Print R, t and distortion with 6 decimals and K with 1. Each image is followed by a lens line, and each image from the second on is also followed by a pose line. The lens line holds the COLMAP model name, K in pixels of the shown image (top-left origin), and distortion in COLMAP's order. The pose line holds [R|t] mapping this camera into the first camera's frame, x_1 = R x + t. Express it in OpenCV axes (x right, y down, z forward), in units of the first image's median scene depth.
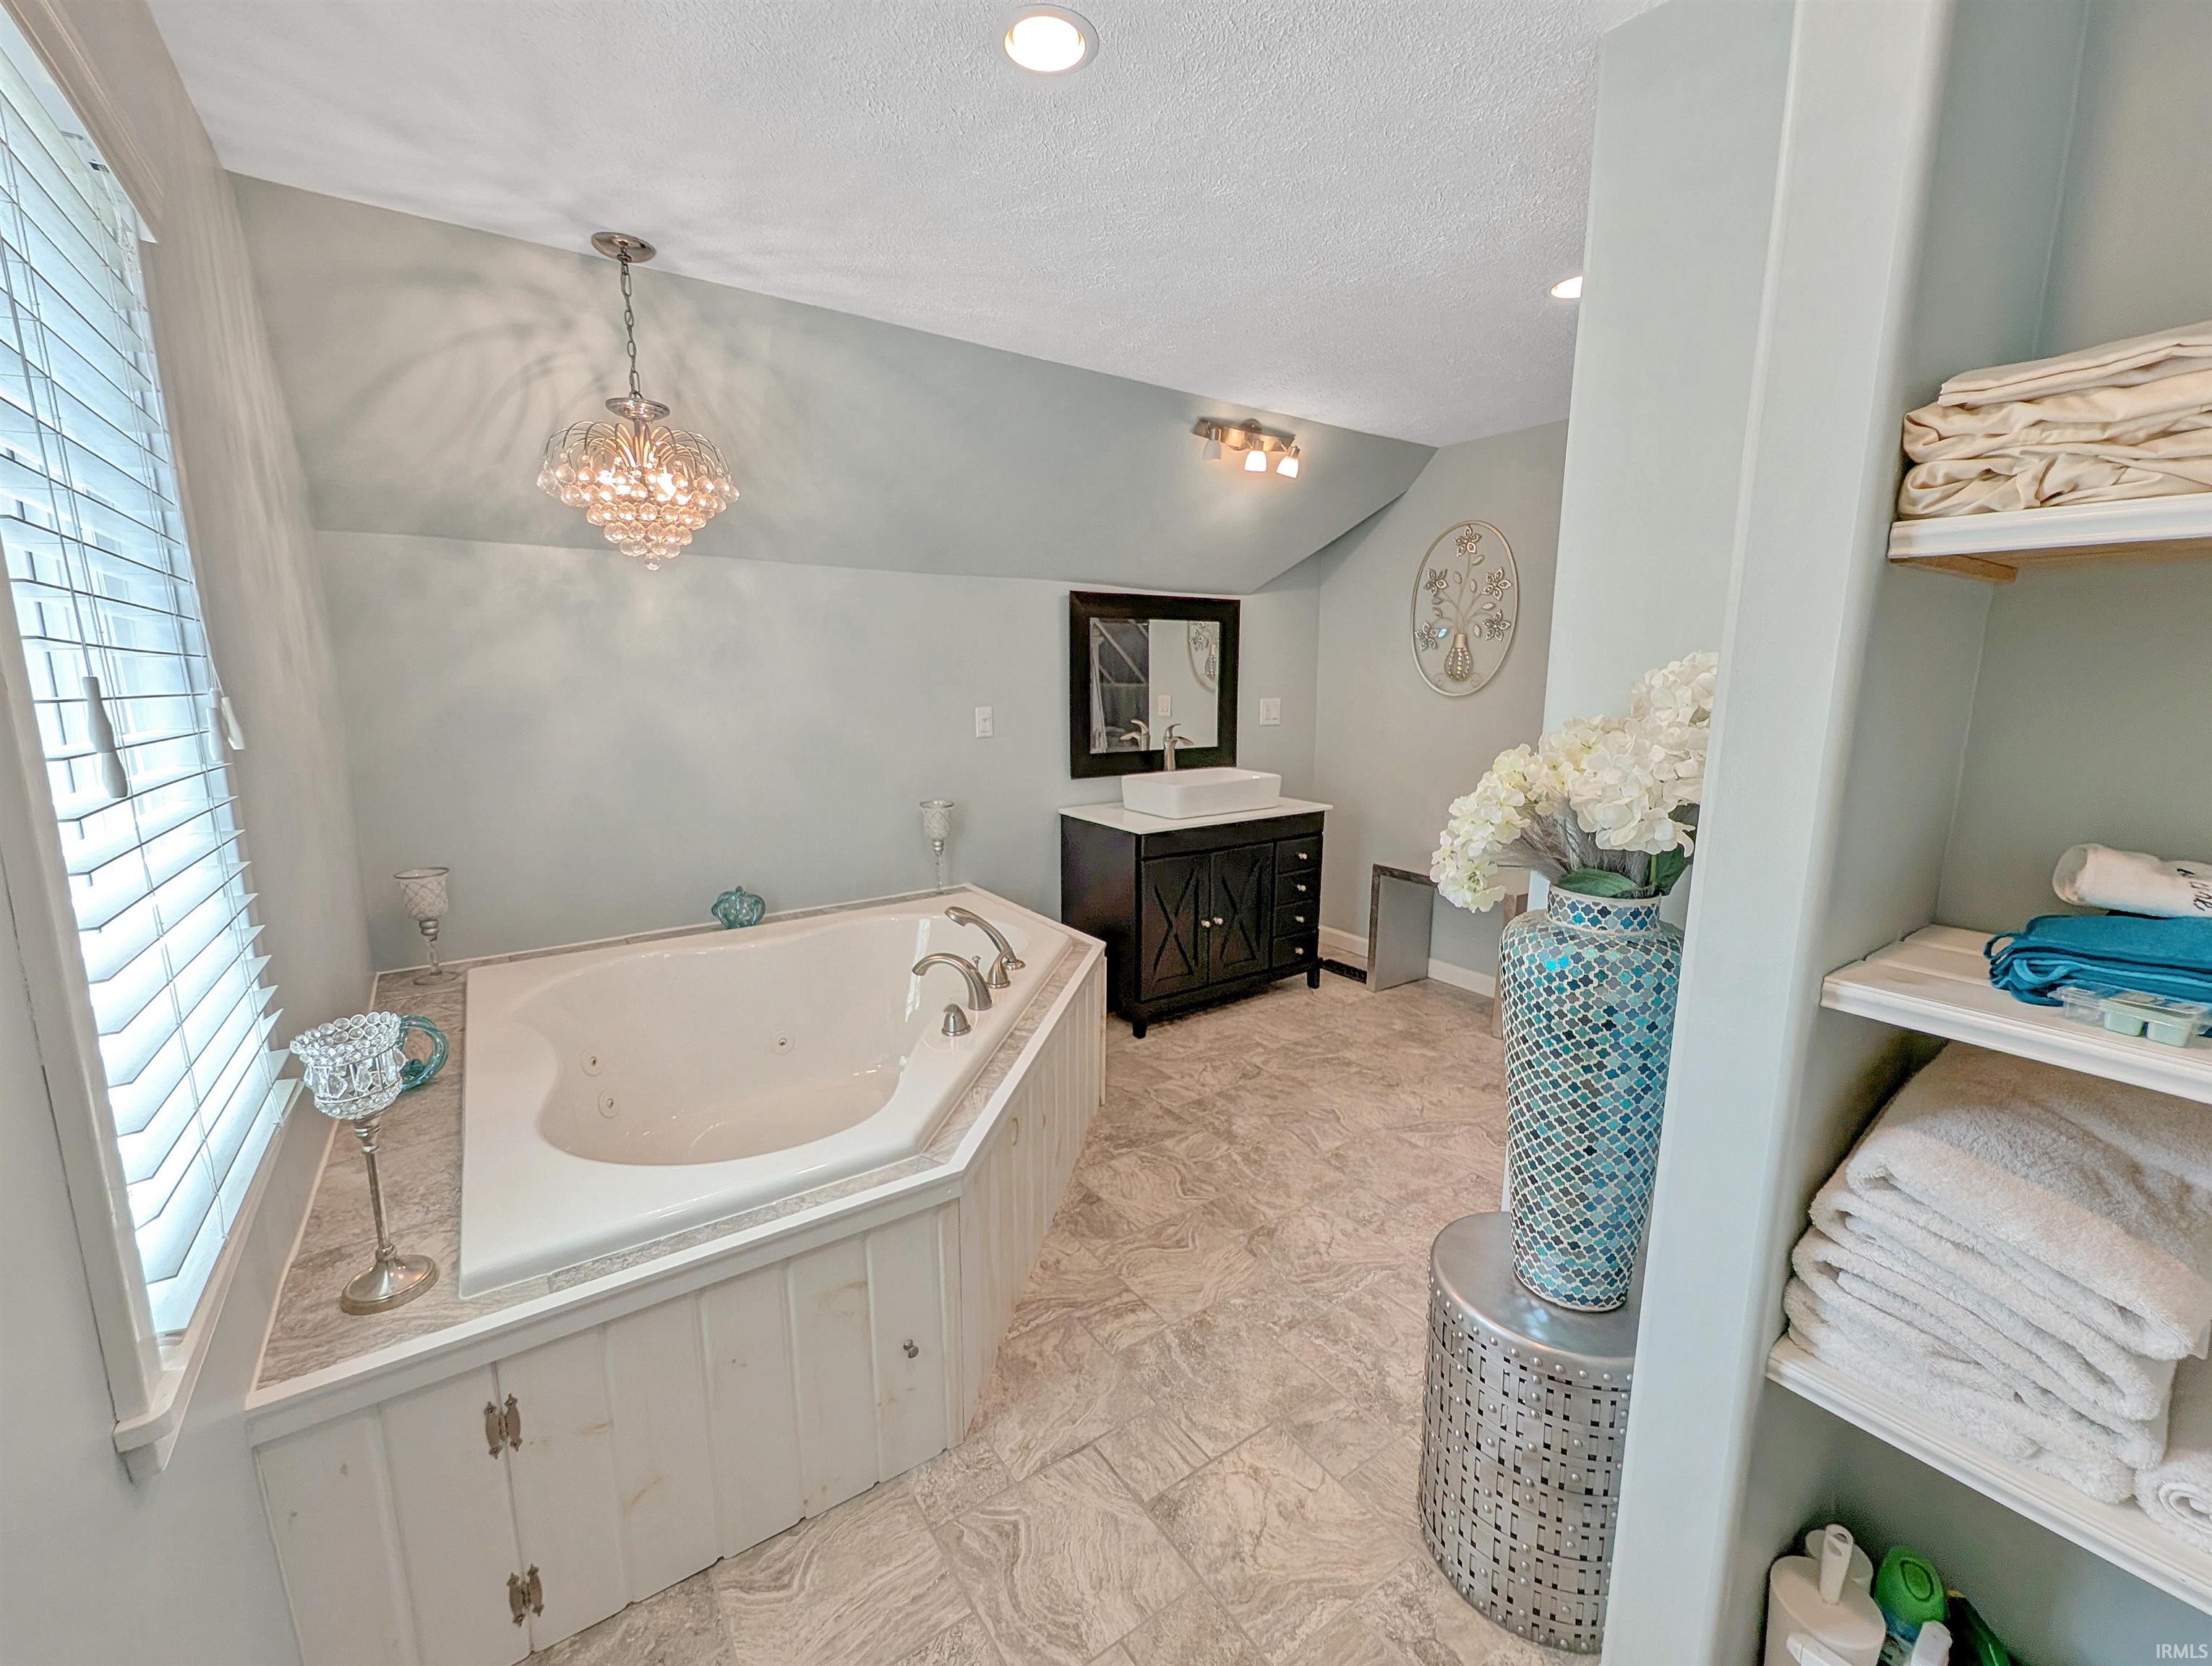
lens RADIAL K [[910.9, 0, 1107.8], [0, 910.9, 831.3], [0, 0, 1]] dist [0.003583, 0.000512]
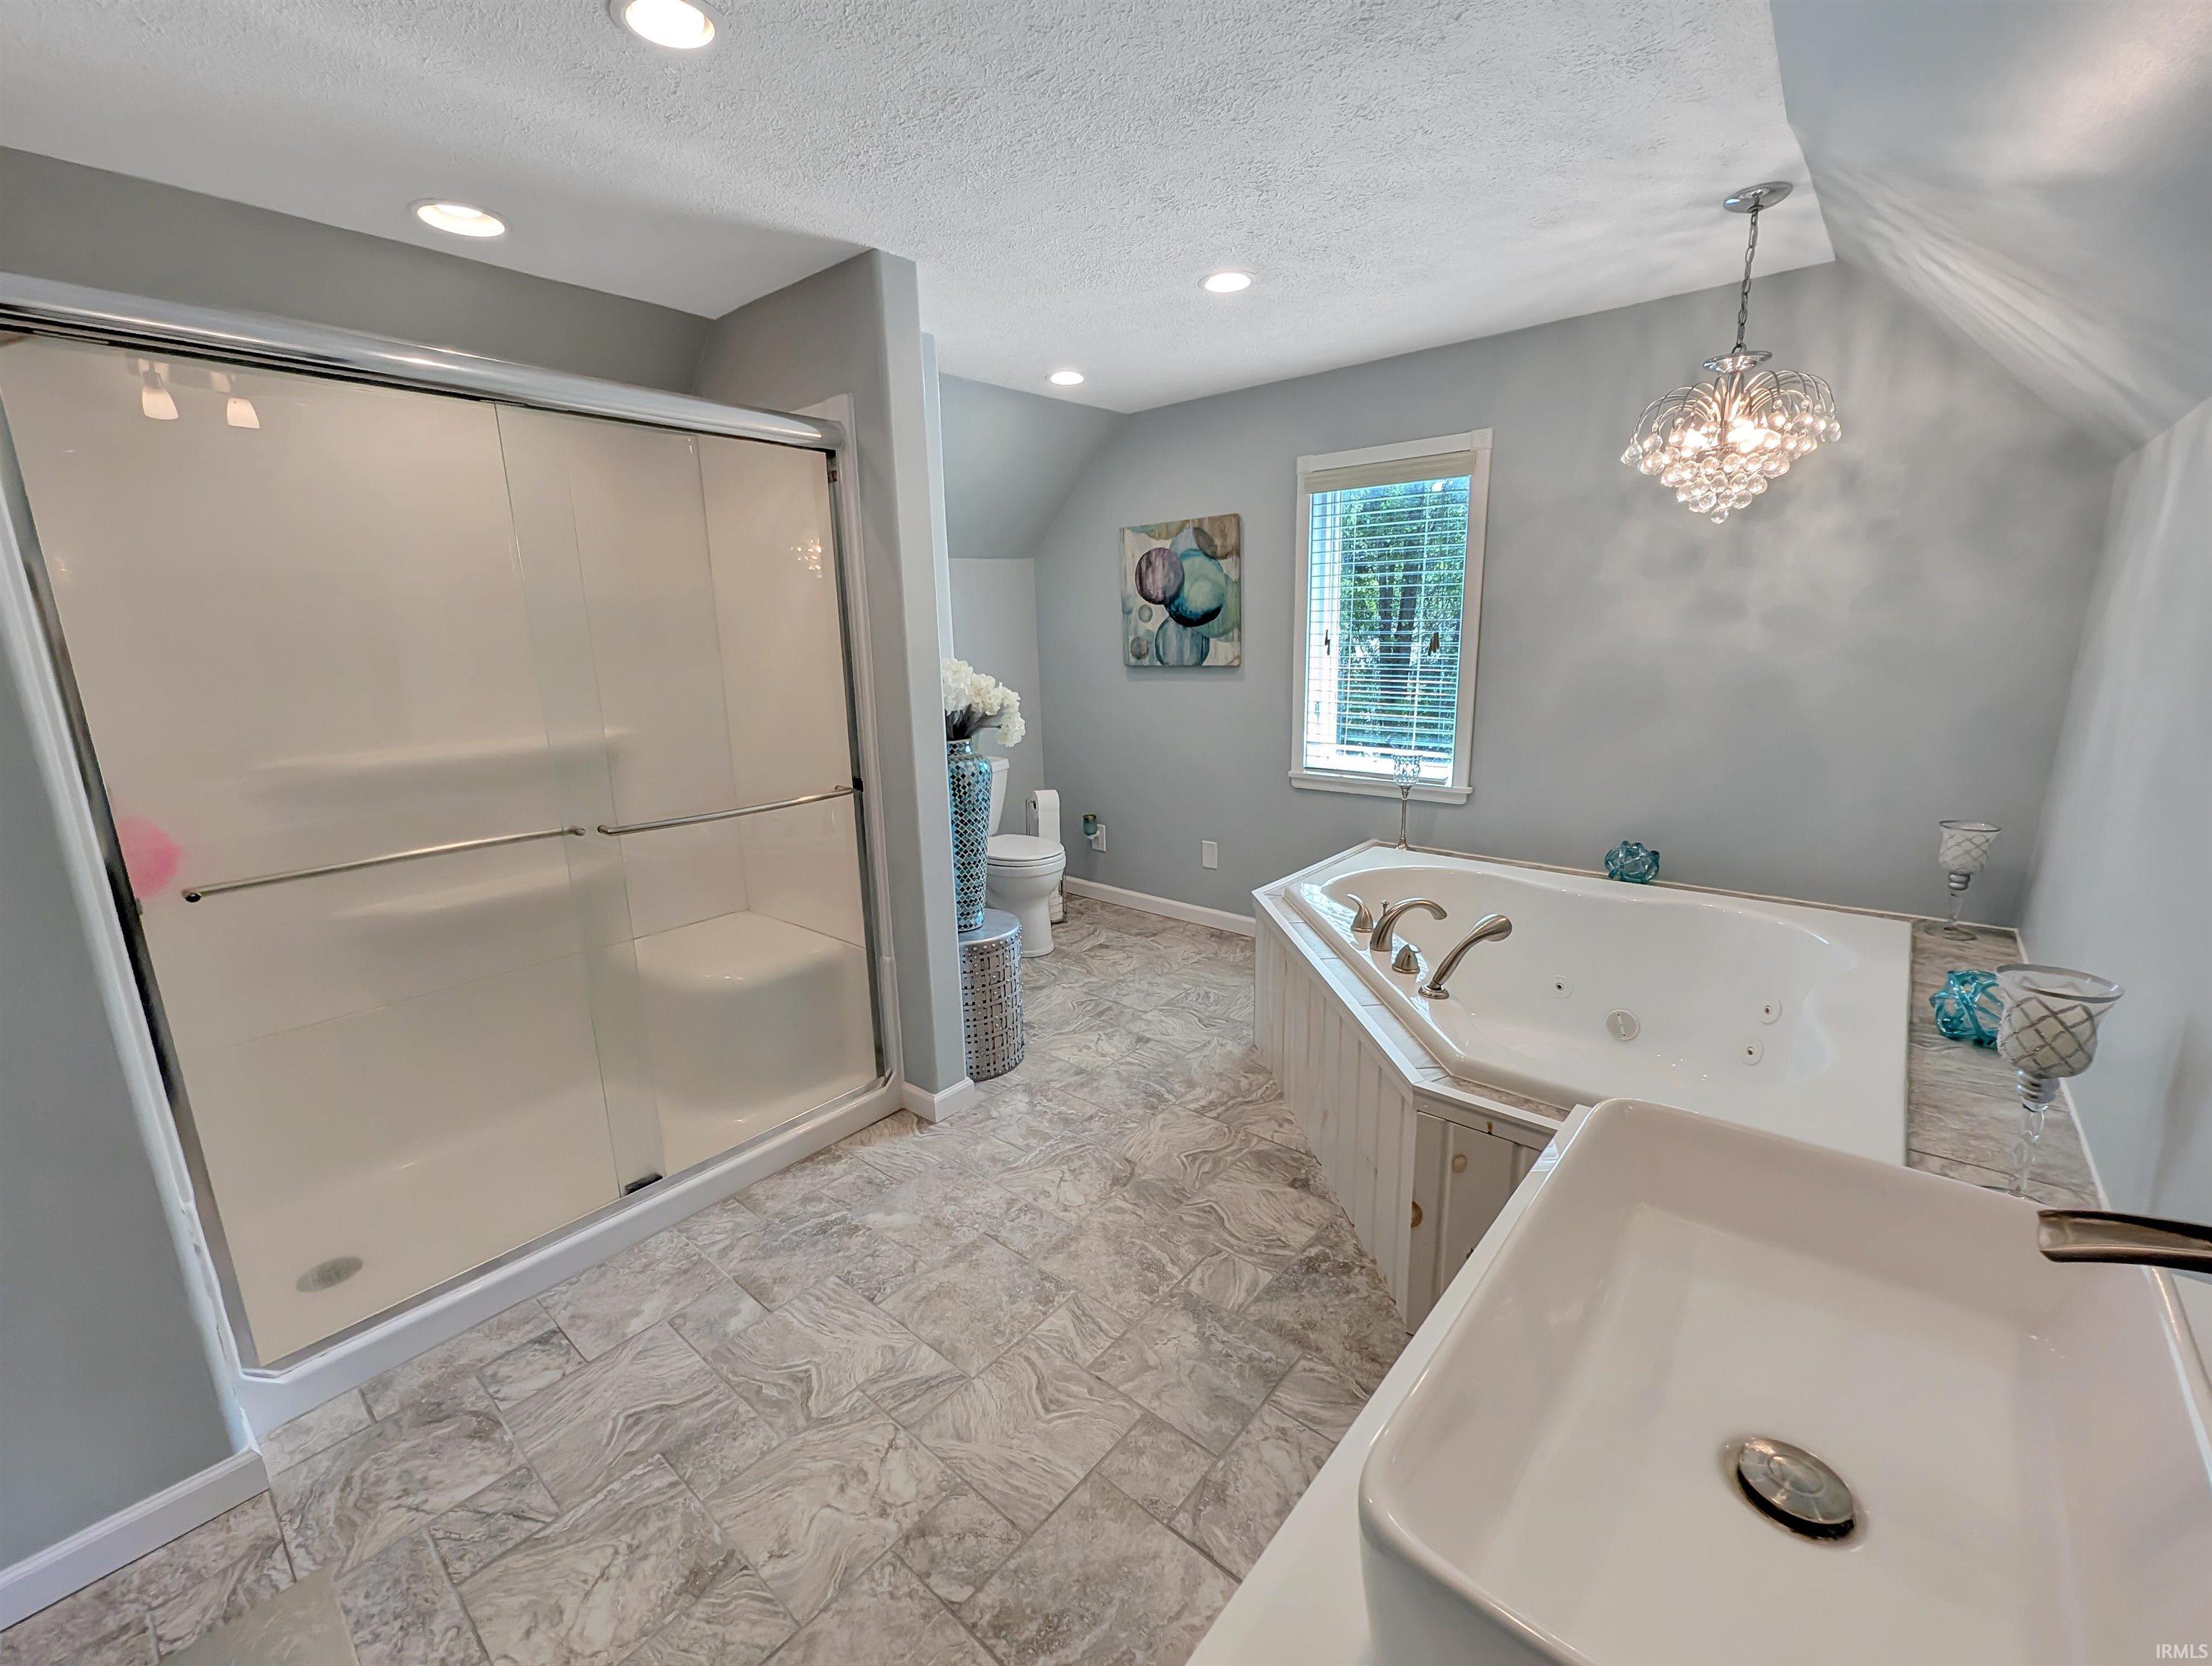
lens RADIAL K [[910.9, 0, 1106.1], [0, 910.9, 831.2], [0, 0, 1]] dist [0.003583, 0.000512]
pose [[-0.965851, 0.080874, -0.246154, 0.413269], [-0.020050, 0.923860, 0.382204, -0.329850], [0.258322, 0.374087, -0.890690, 1.772858]]
